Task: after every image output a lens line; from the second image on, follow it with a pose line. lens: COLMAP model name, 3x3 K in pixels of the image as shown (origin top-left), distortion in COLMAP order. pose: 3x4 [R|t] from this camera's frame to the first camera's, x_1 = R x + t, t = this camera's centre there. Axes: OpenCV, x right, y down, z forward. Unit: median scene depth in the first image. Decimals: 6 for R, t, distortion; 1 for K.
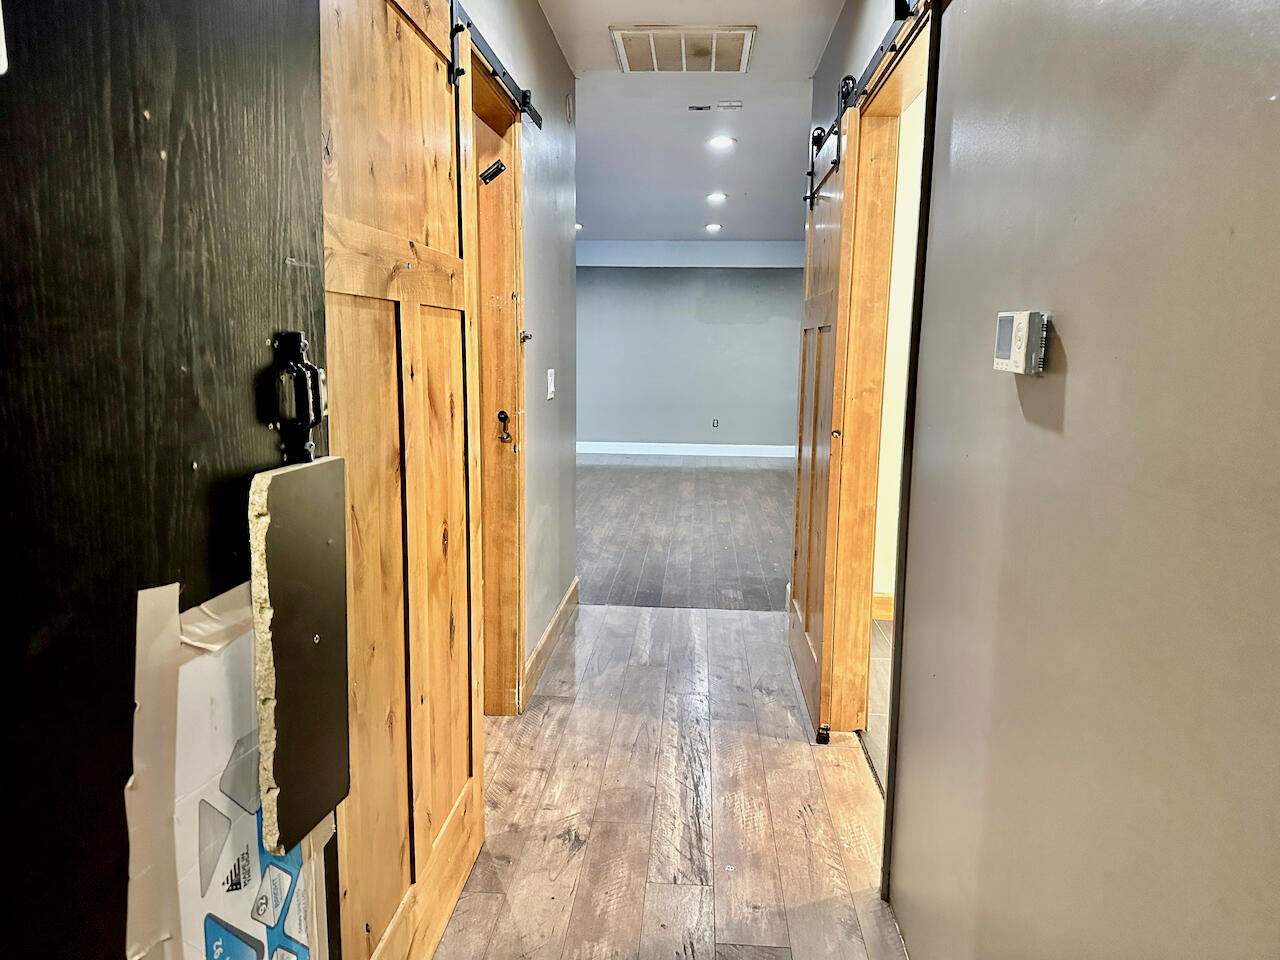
lens RADIAL K [[902.5, 0, 654.7], [0, 902.5, 476.0], [0, 0, 1]] dist [0.119765, -0.134403]
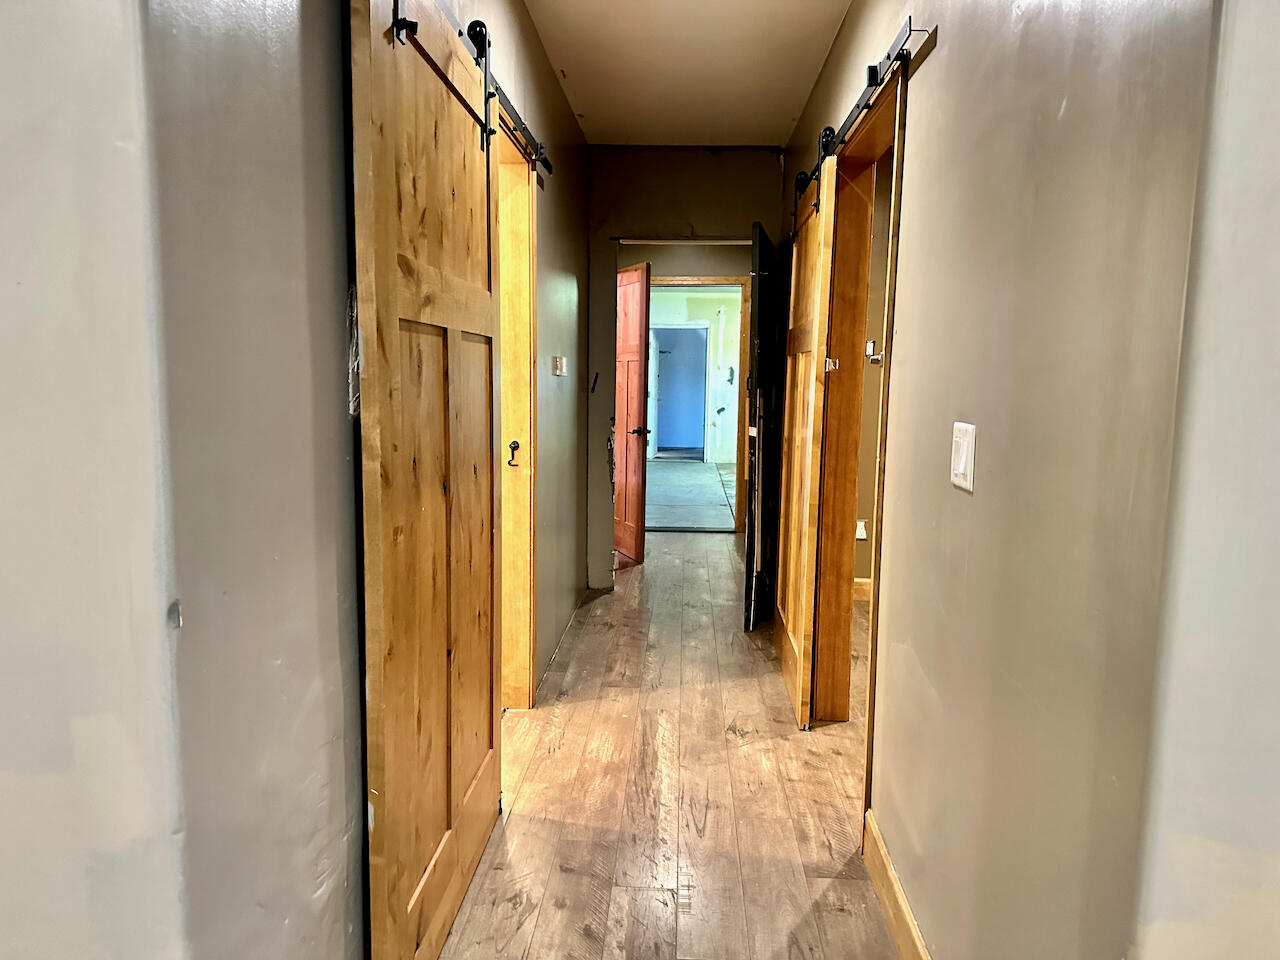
lens RADIAL K [[902.5, 0, 654.7], [0, 902.5, 476.0], [0, 0, 1]] dist [0.119765, -0.134403]
pose [[-0.999329, -0.030887, -0.019691, 0.065253], [-0.034849, 0.967258, 0.251390, -0.281680], [0.011282, 0.251907, -0.967686, 2.012776]]
